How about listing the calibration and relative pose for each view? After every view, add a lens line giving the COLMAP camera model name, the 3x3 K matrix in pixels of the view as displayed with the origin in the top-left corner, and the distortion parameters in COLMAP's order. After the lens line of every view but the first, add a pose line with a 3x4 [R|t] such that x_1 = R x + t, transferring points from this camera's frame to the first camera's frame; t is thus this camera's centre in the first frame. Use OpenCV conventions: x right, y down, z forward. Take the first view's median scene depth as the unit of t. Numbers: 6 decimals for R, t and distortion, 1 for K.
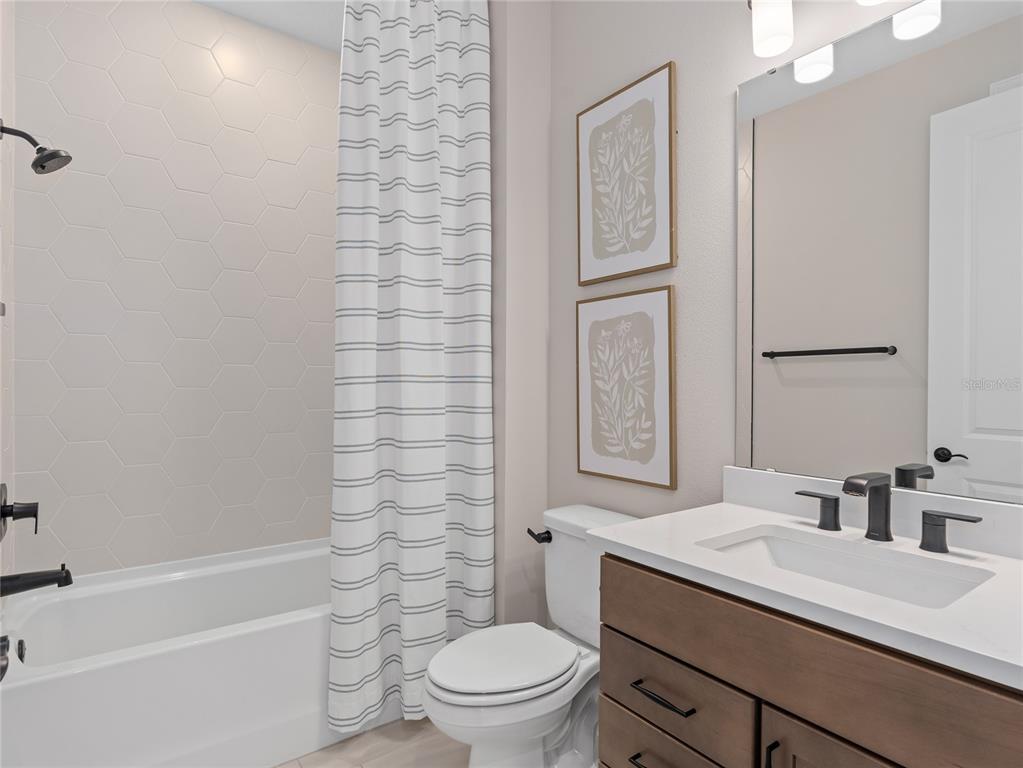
lens RADIAL K [[572.4, 0, 507.1], [0, 572.4, 376.9], [0, 0, 1]] dist [-0.003026, 0.001118]
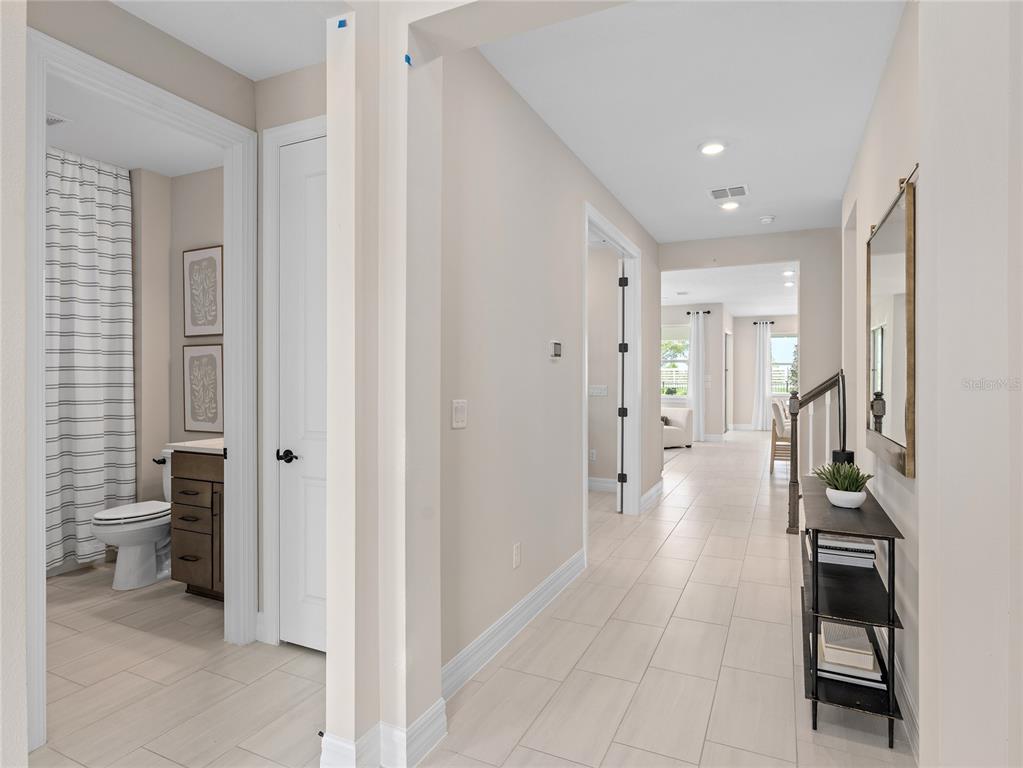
lens RADIAL K [[572.4, 0, 507.1], [0, 572.4, 376.9], [0, 0, 1]] dist [-0.003026, 0.001118]
pose [[0.880574, -0.004395, 0.473888, 0.176926], [-0.000492, 0.999948, 0.010188, -0.044781], [-0.473908, -0.009205, 0.880526, -1.335345]]
